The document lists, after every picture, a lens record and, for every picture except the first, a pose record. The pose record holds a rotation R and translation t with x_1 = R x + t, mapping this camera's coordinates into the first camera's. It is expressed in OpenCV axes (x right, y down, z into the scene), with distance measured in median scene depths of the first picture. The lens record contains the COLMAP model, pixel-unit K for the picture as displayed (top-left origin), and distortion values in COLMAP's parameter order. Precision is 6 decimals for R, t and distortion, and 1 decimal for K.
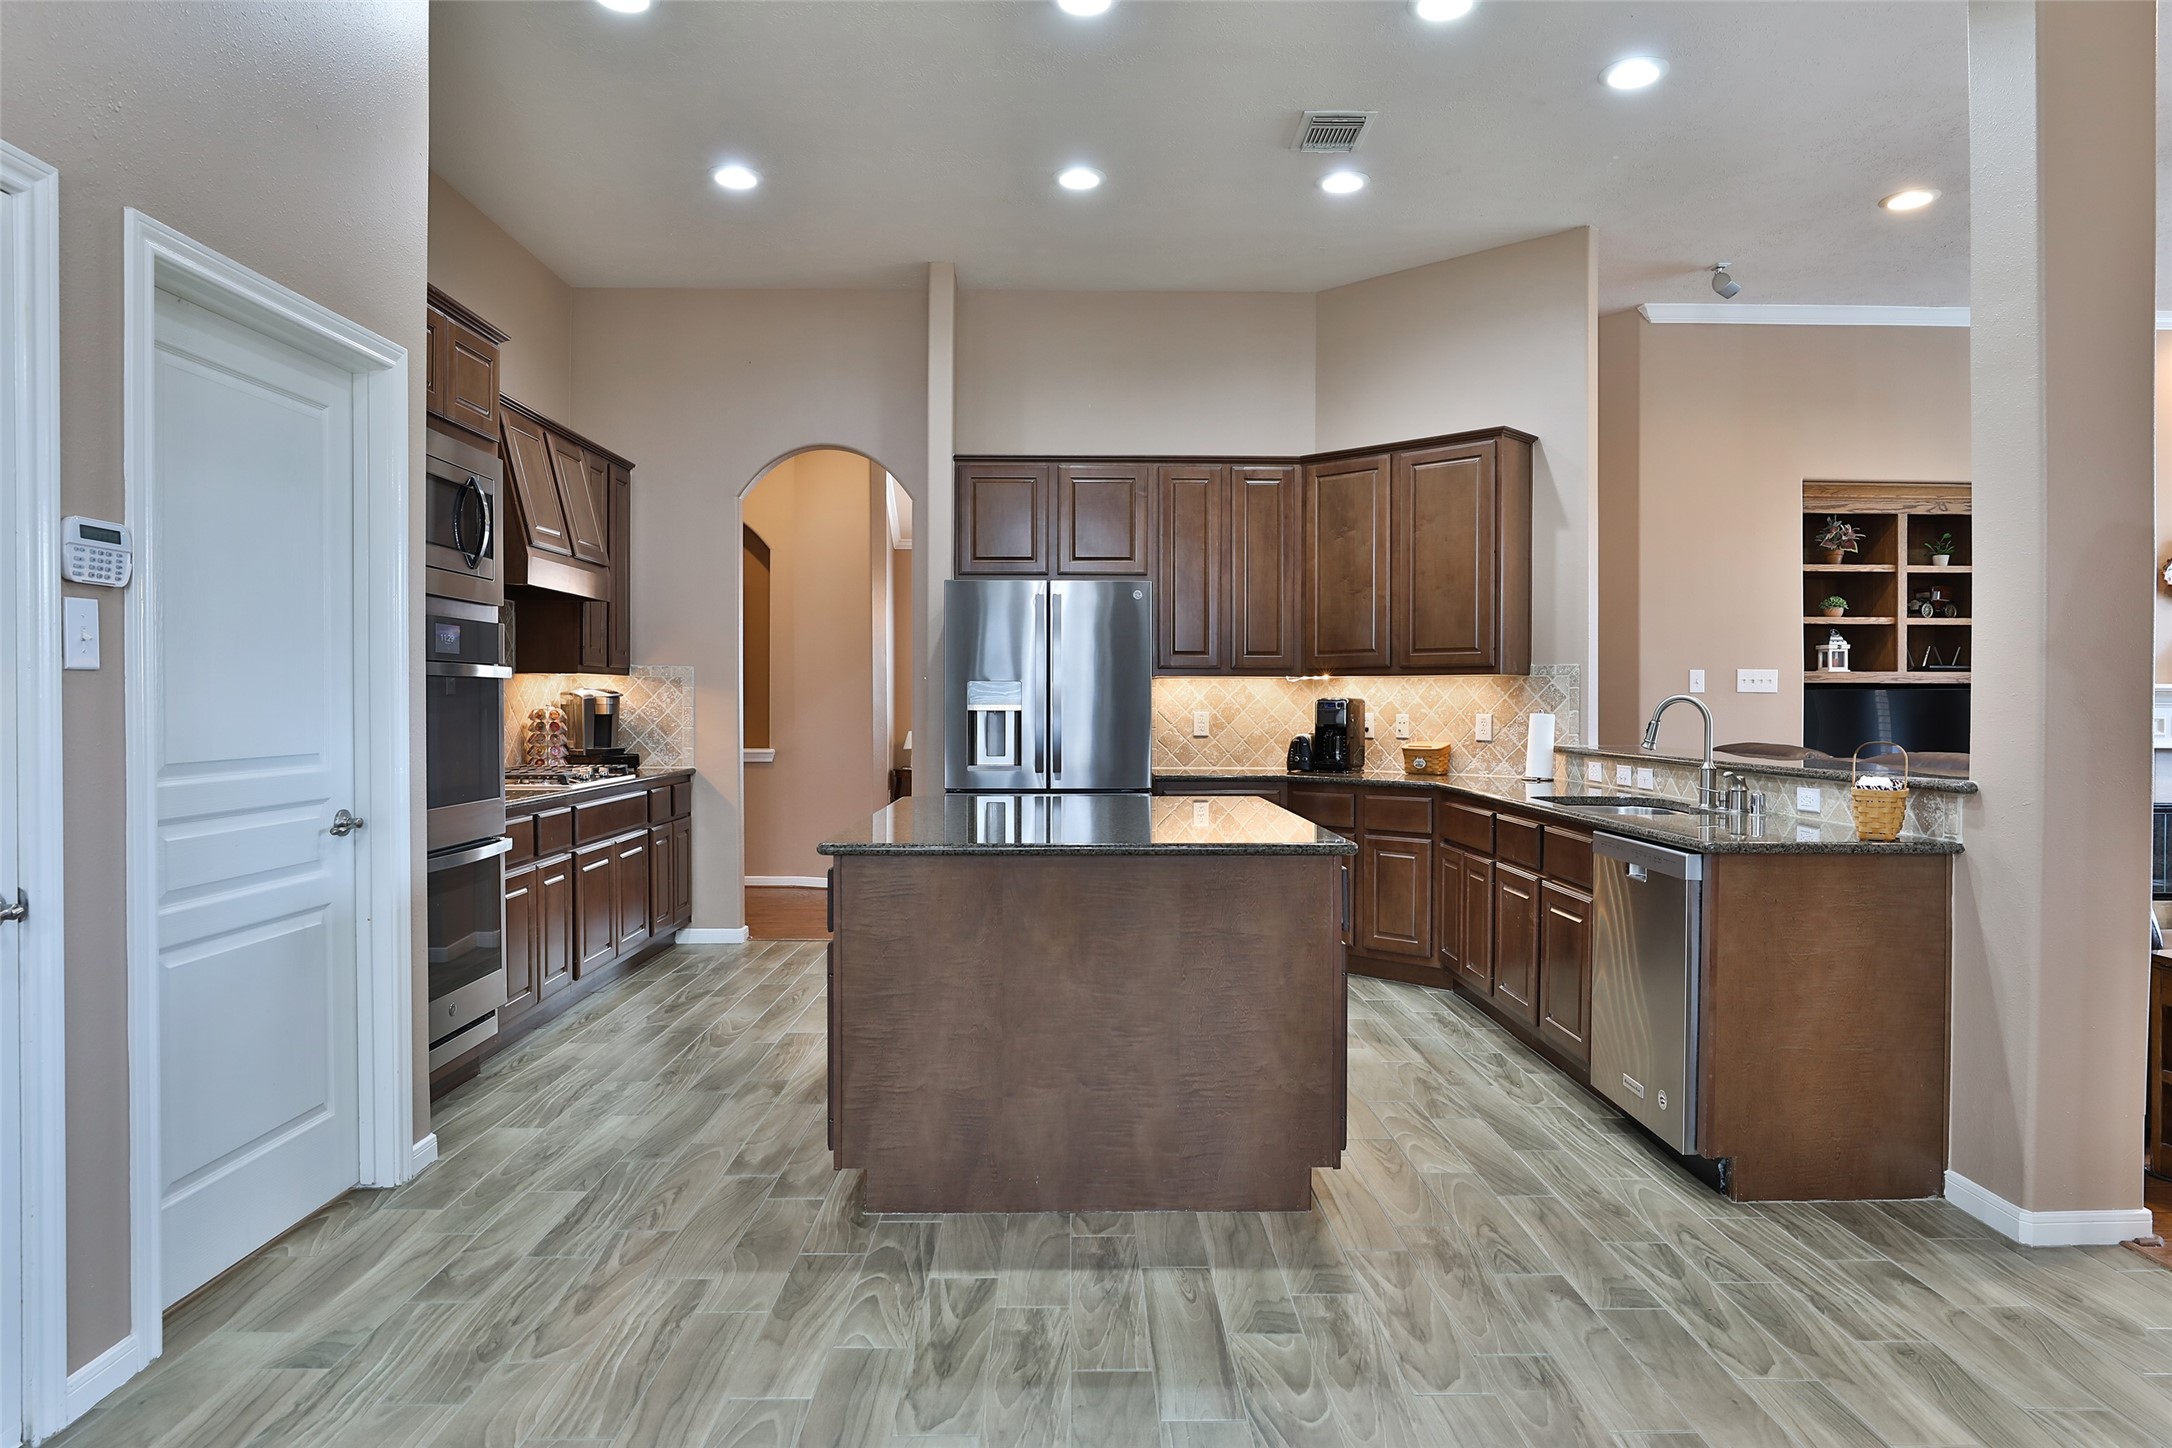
lens RADIAL K [[1237.0, 0, 1084.1], [0, 1237.0, 718.7], [0, 0, 1]] dist [-0.027785, 0.010991]
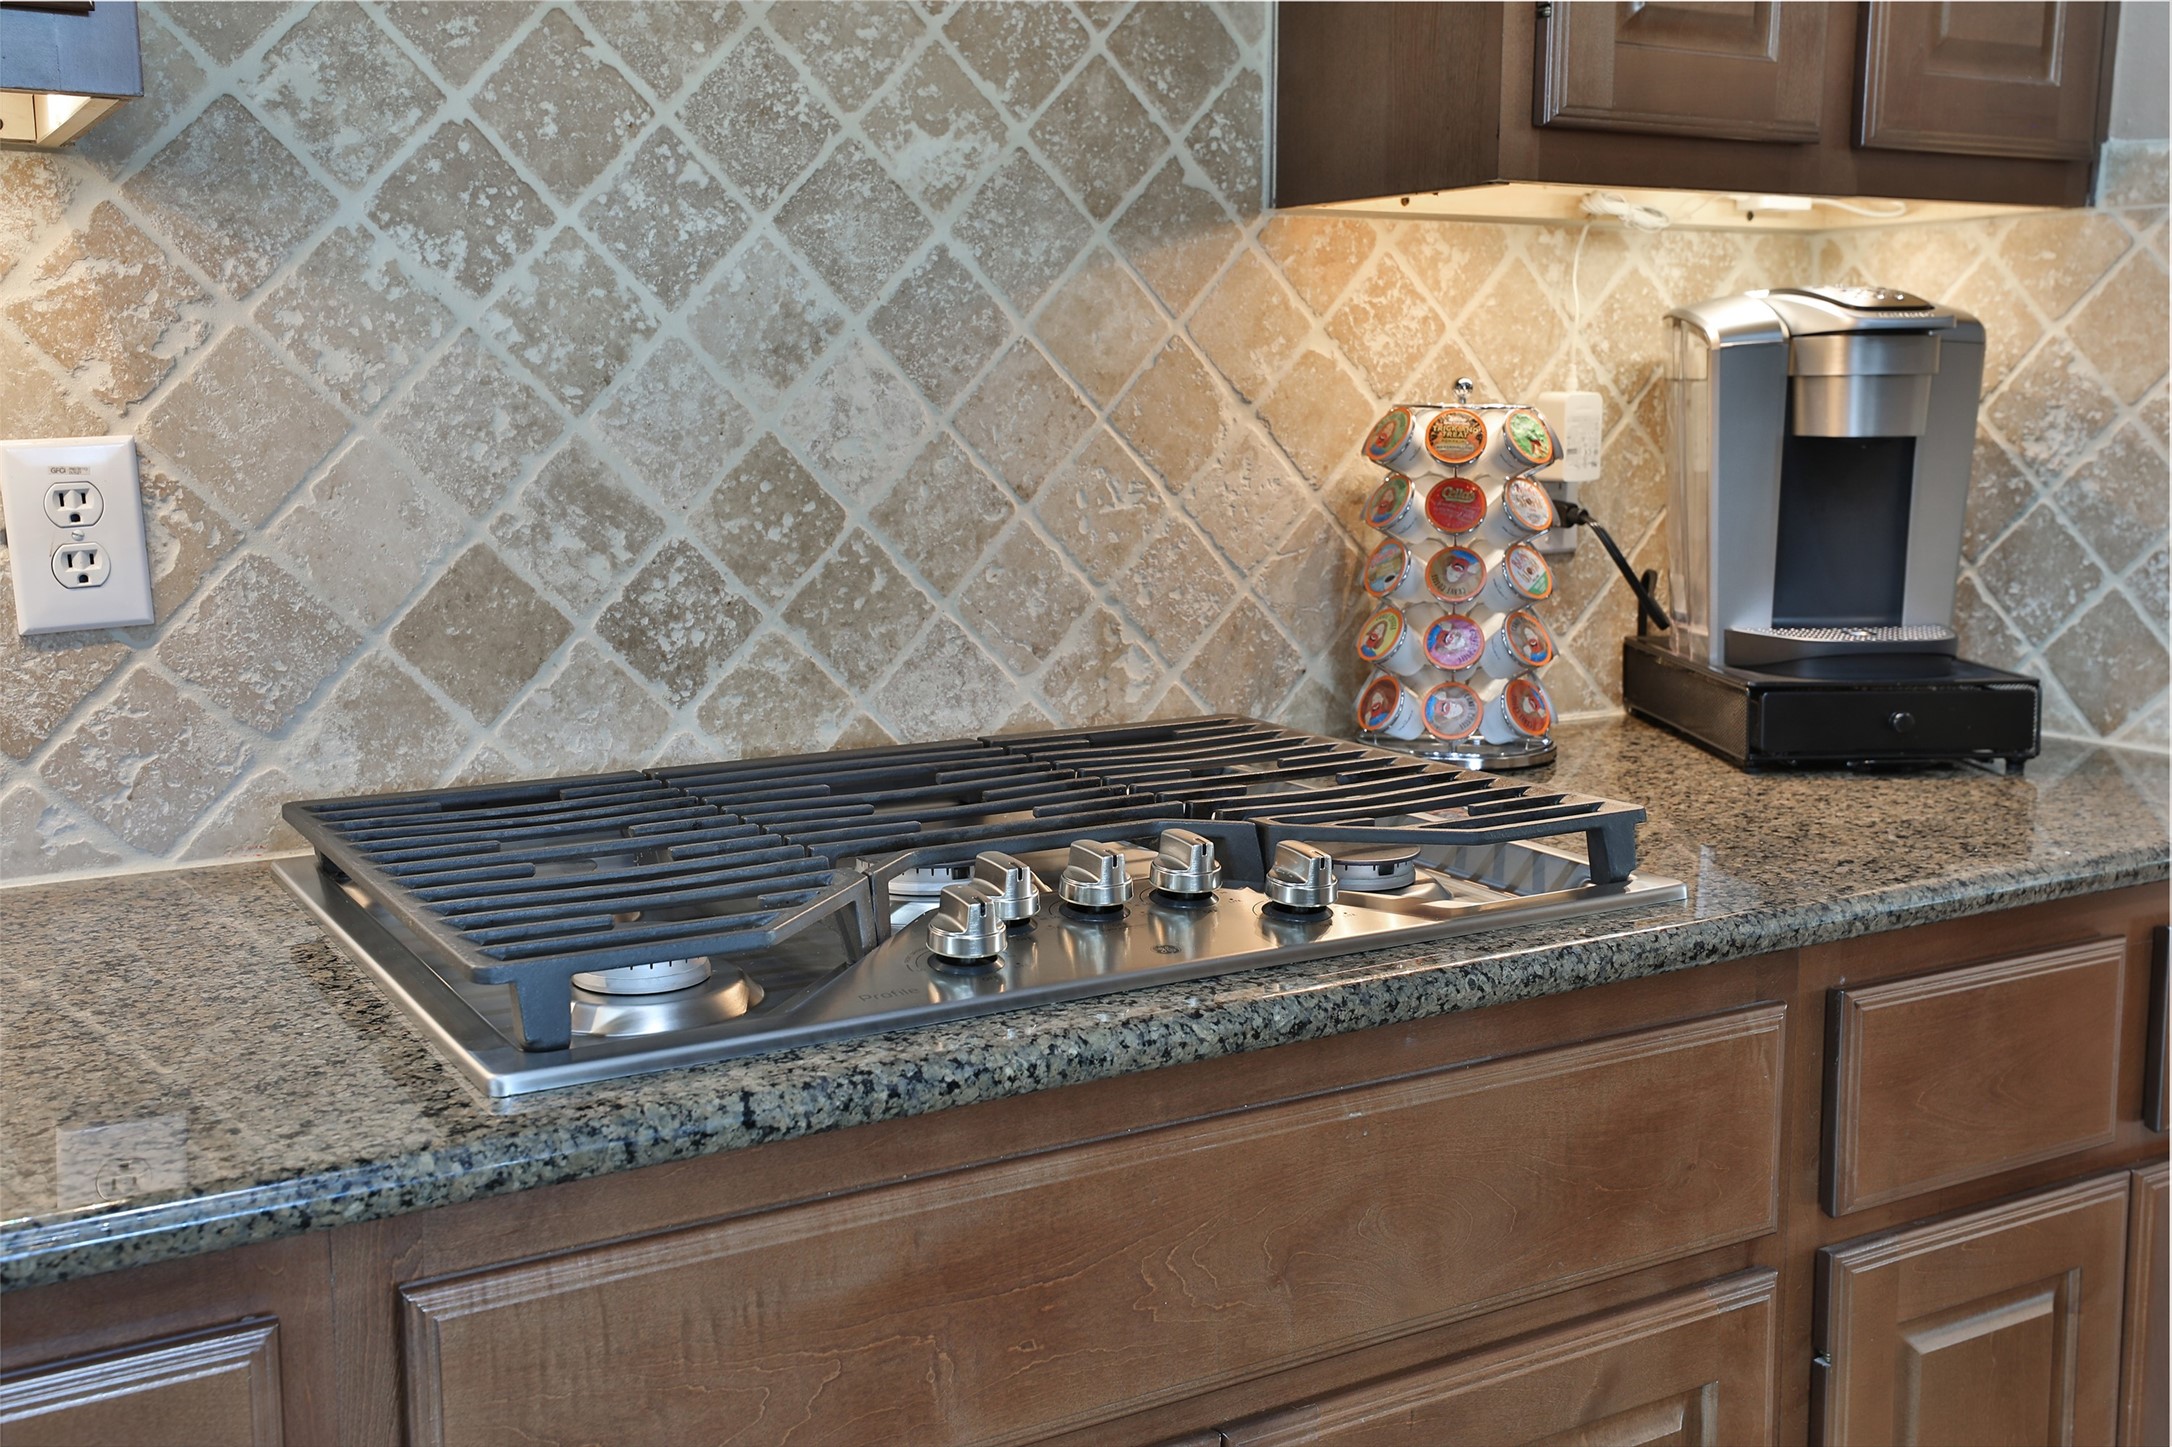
lens RADIAL K [[2173.8, 0, 1082.6], [0, 2173.8, 705.7], [0, 0, 1]] dist [0.057456, 0.000000]
pose [[0.485358, 0.119884, -0.866057, -0.170708], [-0.009383, 0.991212, 0.131950, -0.005387], [0.874265, -0.055917, 0.482218, 0.751413]]
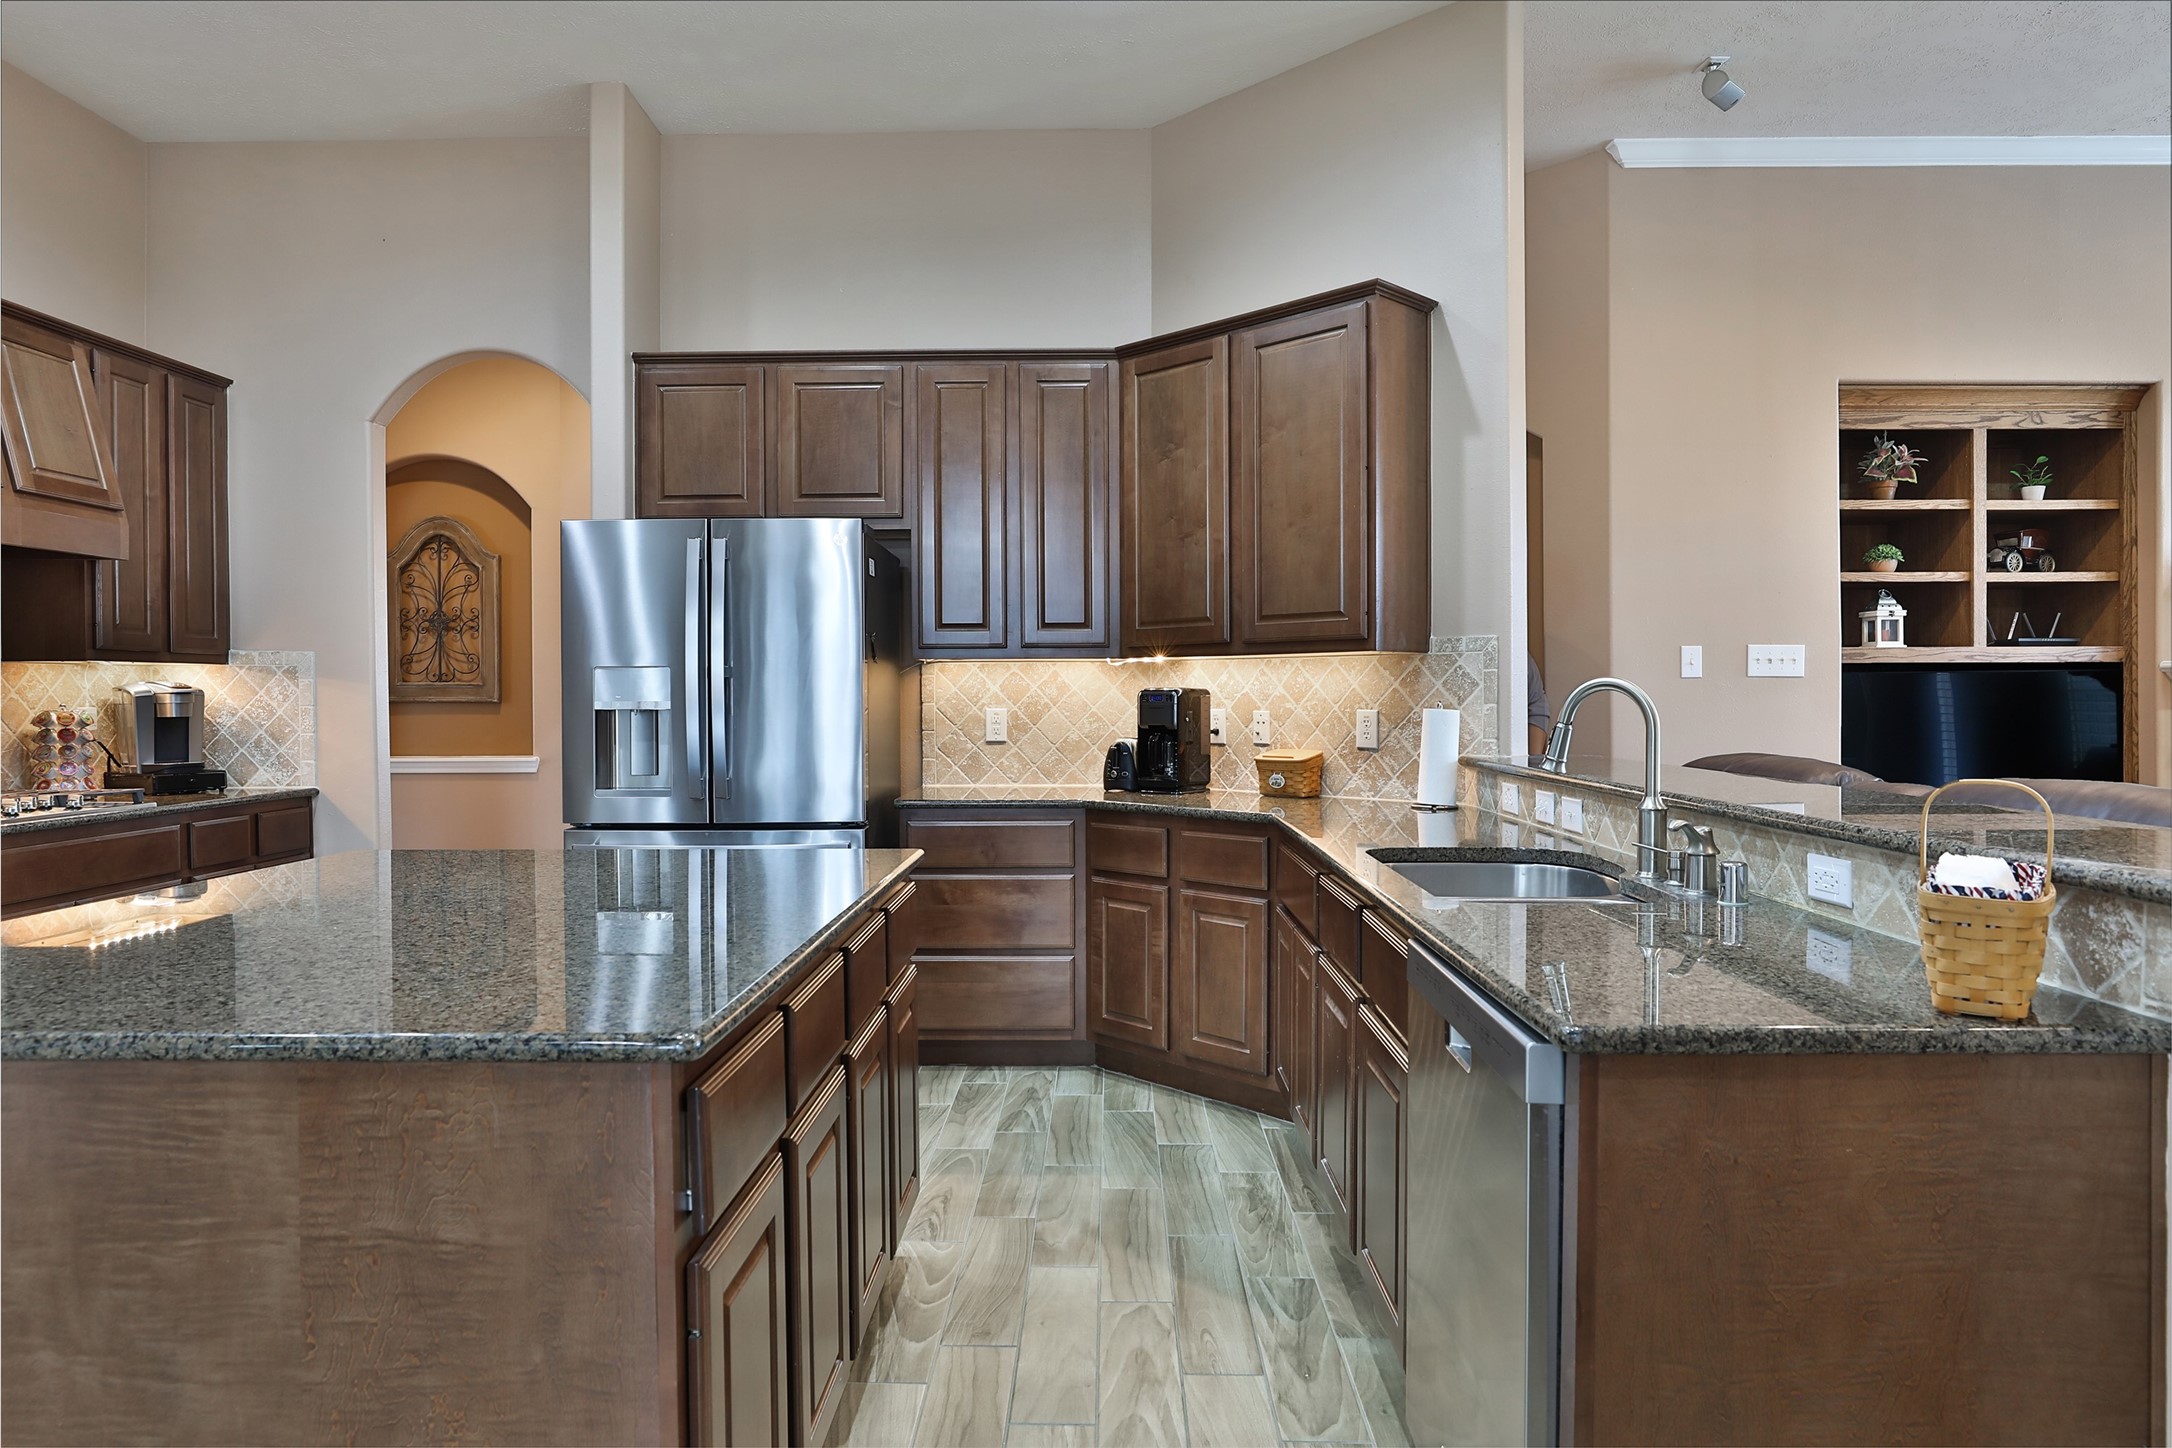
lens RADIAL K [[1237.0, 0, 1086.9], [0, 1237.0, 715.7], [0, 0, 1]] dist [-0.027785, 0.010991]
pose [[0.999535, -0.005974, -0.029916, 0.176561], [0.006074, 0.999976, 0.003232, -0.003354], [0.029896, -0.003412, 0.999547, 0.285569]]
